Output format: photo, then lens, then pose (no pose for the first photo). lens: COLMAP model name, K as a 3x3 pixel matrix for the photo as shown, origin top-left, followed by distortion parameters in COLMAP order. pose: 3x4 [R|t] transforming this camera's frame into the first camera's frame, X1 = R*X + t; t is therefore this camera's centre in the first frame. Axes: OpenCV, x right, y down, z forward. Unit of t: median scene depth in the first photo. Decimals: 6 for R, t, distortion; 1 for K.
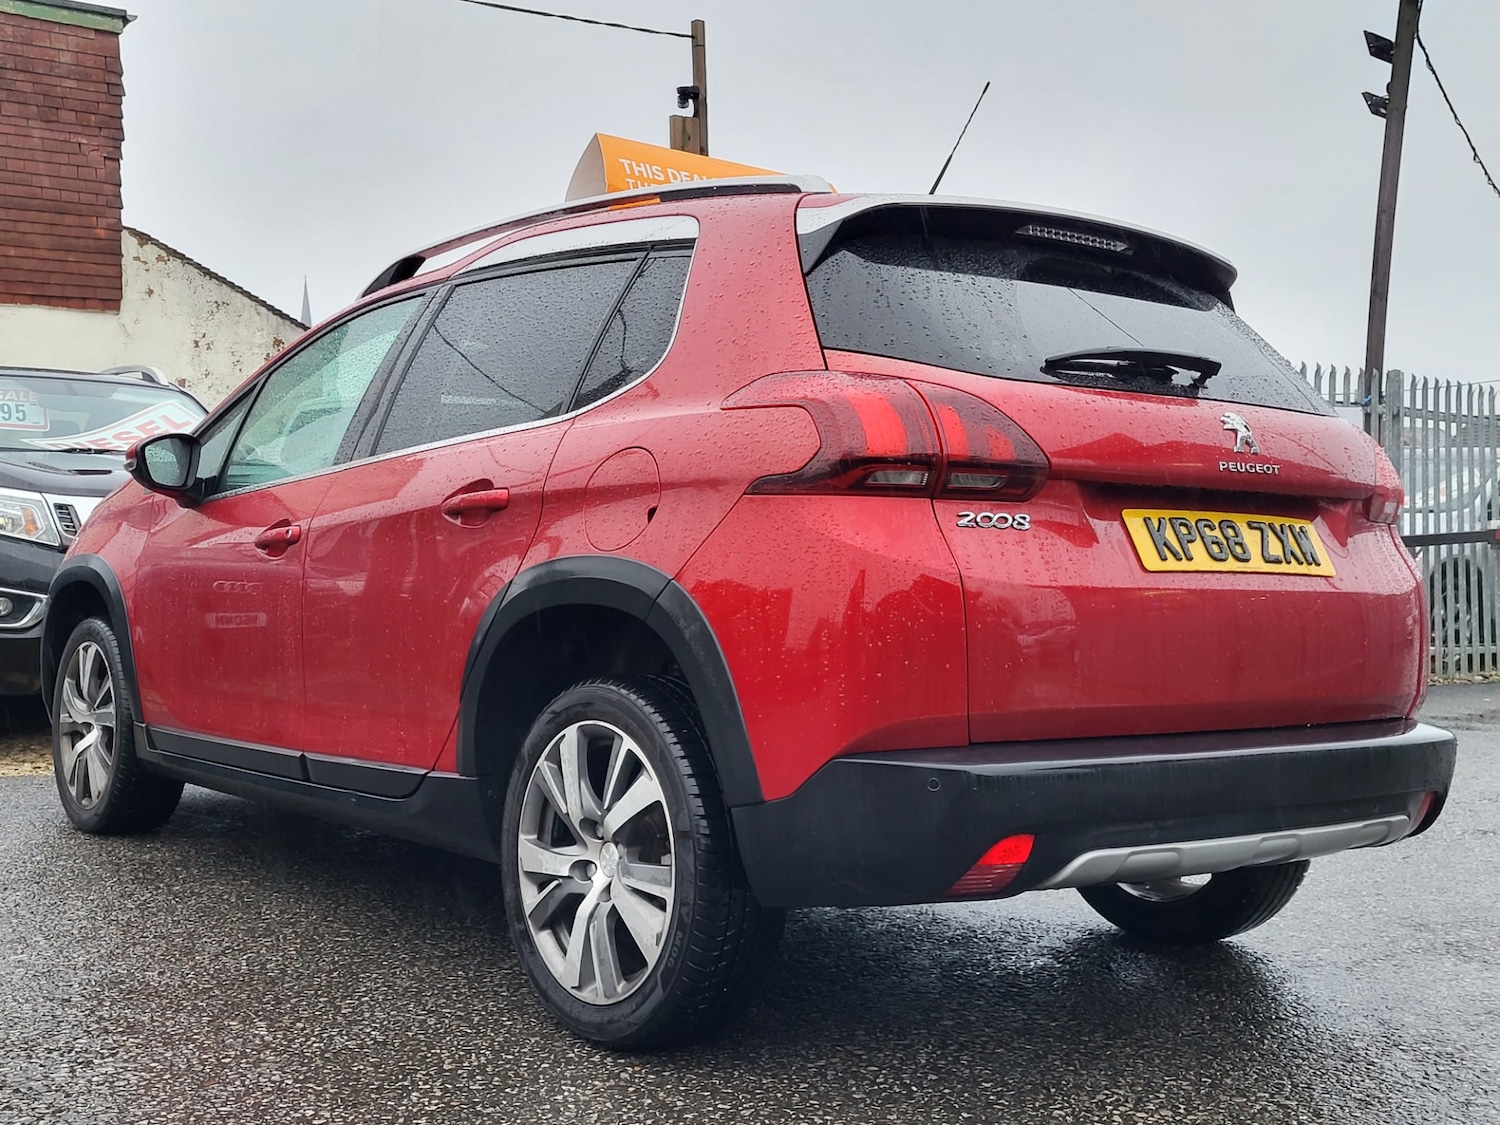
lens RADIAL K [[1714.5, 0, 722.8], [0, 1714.5, 557.9], [0, 0, 1]] dist [0.049493, -0.007917]
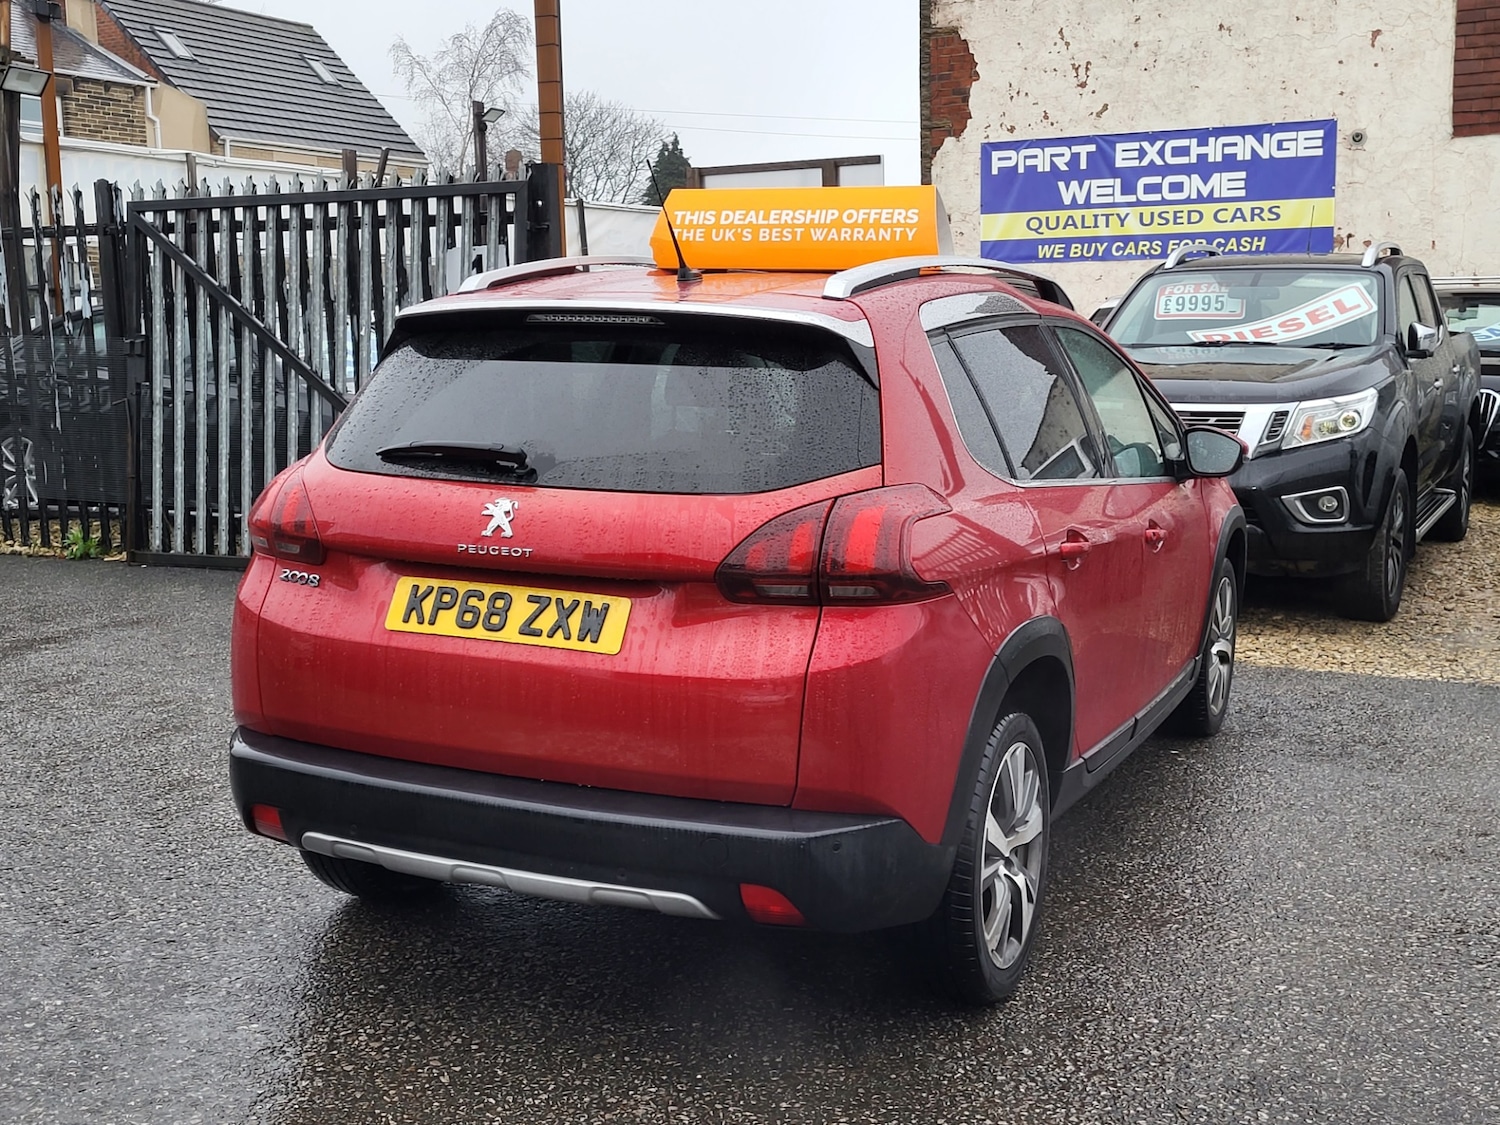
lens RADIAL K [[1711.1, 0, 750.0], [0, 1711.1, 562.5], [0, 0, 1]] dist [0.051531, -0.020824]
pose [[0.476762, 0.110665, -0.872038, 1.353792], [0.002510, 0.991868, 0.127244, -0.184942], [0.879029, -0.062854, 0.472608, 0.606528]]
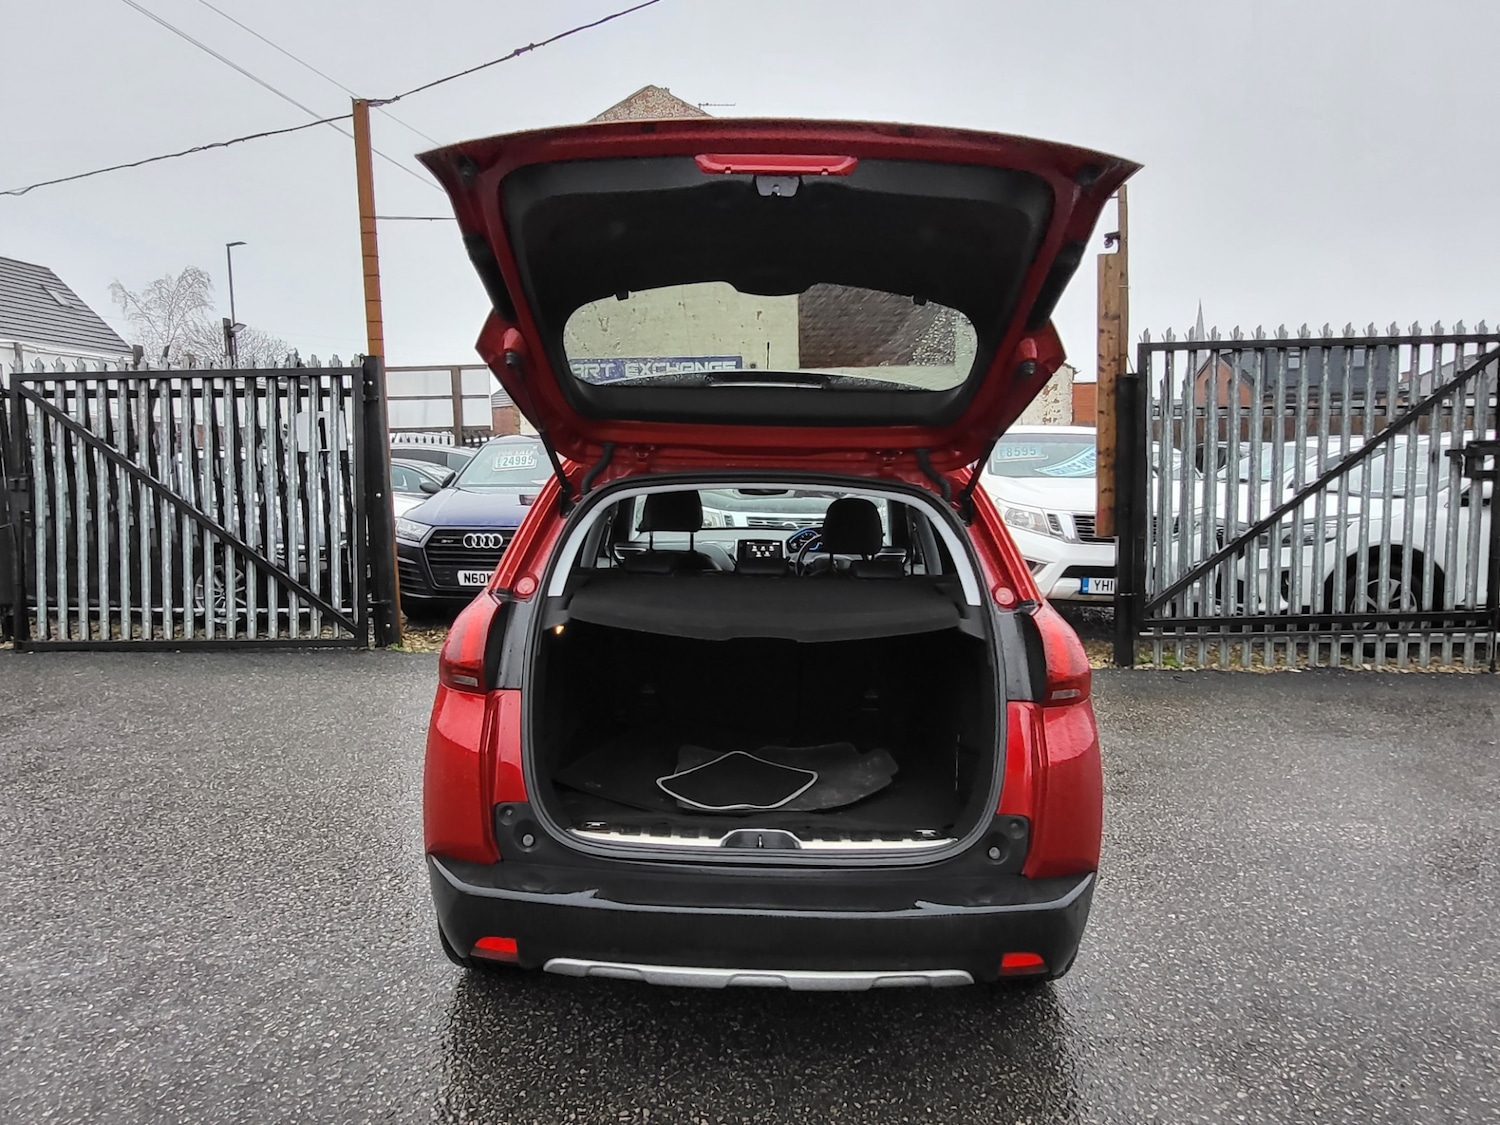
lens RADIAL K [[935.5, 0, 733.9], [0, 935.5, 556.4], [0, 0, 1]] dist [-0.005507, -0.004578]
pose [[0.778011, 0.054032, -0.625923, 0.701006], [0.004152, 0.995831, 0.091125, -0.202474], [0.628237, -0.073495, 0.774543, 0.463562]]
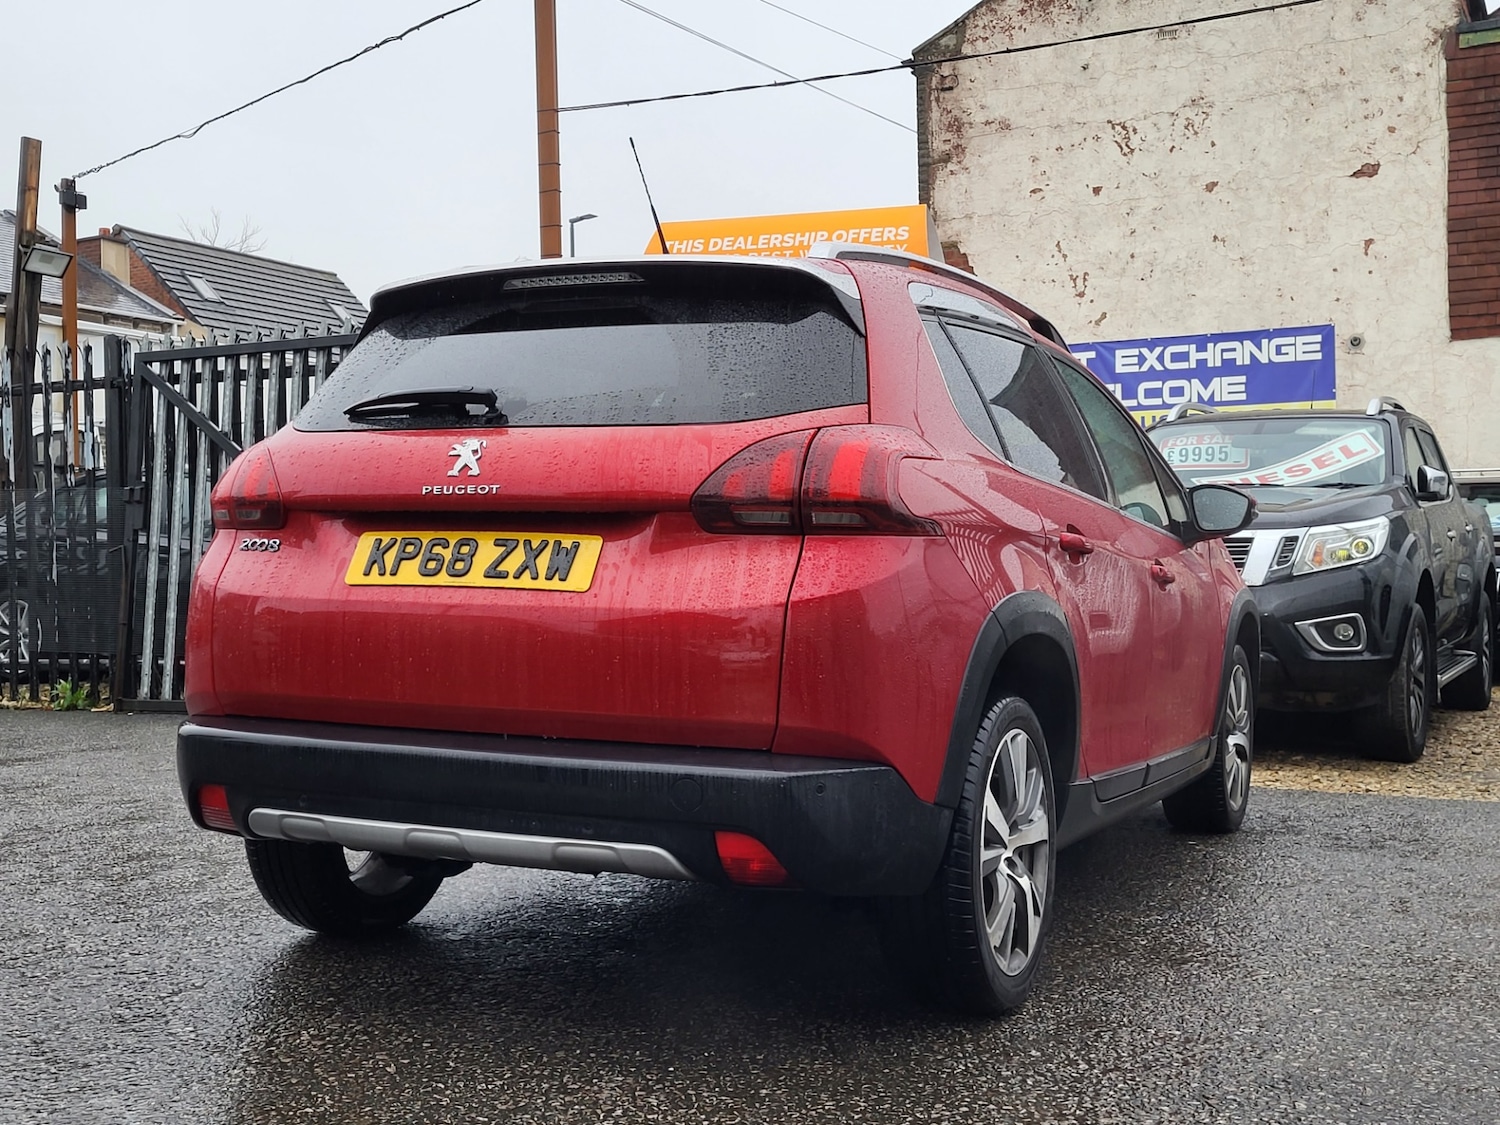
lens RADIAL K [[1714.5, 0, 722.8], [0, 1714.5, 557.9], [0, 0, 1]] dist [0.049493, -0.007917]
pose [[0.458603, -0.016659, -0.888485, 1.318484], [0.000235, 0.999827, -0.018625, 0.010355], [0.888641, 0.008332, 0.458527, 0.645454]]
